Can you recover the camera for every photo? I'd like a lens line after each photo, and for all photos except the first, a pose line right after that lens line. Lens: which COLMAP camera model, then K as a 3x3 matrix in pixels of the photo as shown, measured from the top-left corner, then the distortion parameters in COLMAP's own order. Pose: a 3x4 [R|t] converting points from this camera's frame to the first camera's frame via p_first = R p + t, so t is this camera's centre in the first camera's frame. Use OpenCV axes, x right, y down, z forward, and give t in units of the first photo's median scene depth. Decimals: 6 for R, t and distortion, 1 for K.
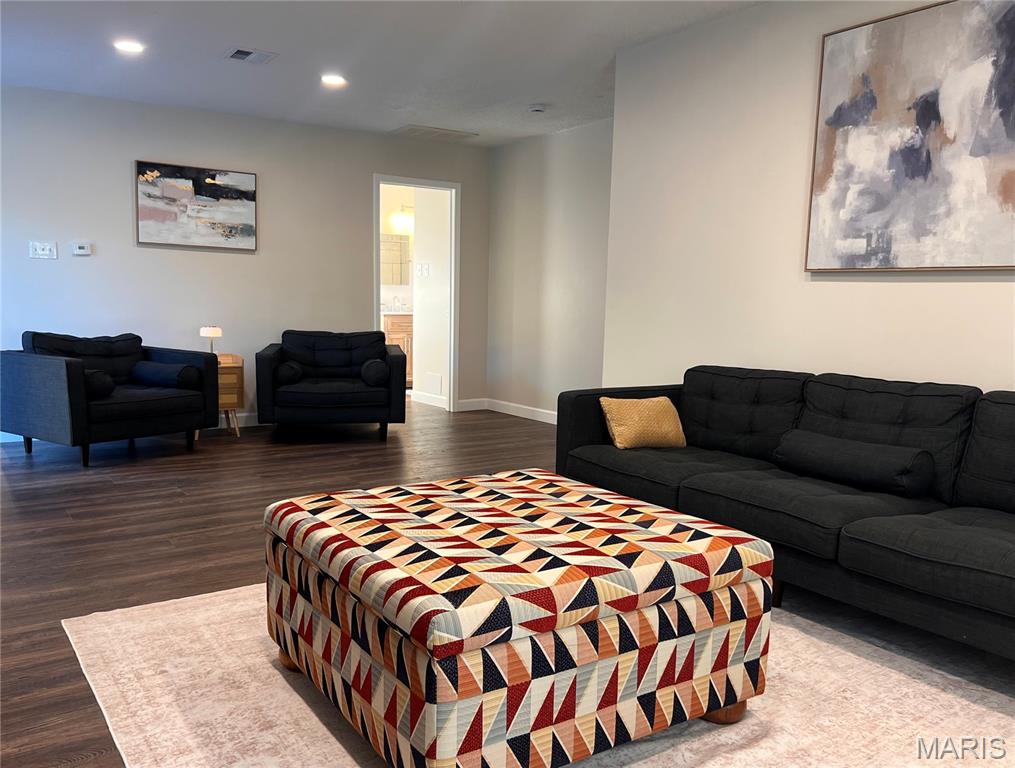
lens RADIAL K [[819.3, 0, 507.2], [0, 819.3, 378.4], [0, 0, 1]] dist [0.008846, -0.010873]
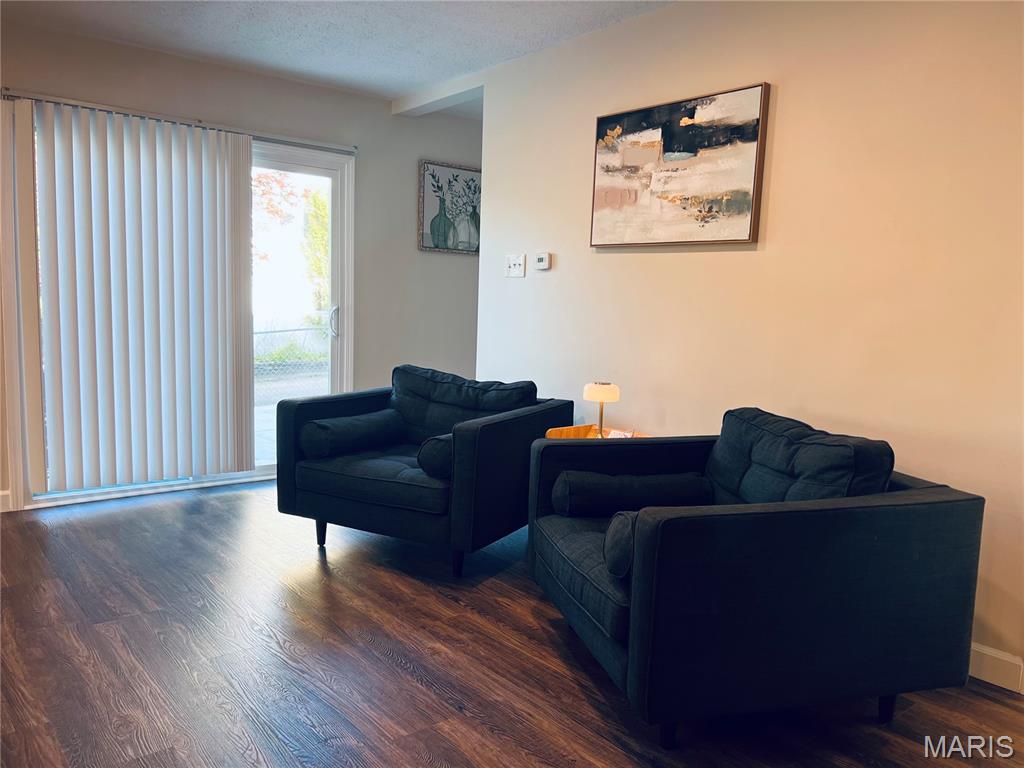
lens RADIAL K [[796.6, 0, 513.2], [0, 796.6, 387.1], [0, 0, 1]] dist [0.010452, -0.008499]
pose [[0.085708, 0.089306, -0.992310, 0.173114], [-0.121058, 0.989529, 0.078599, -0.093489], [0.988938, 0.113390, 0.095622, 0.859327]]
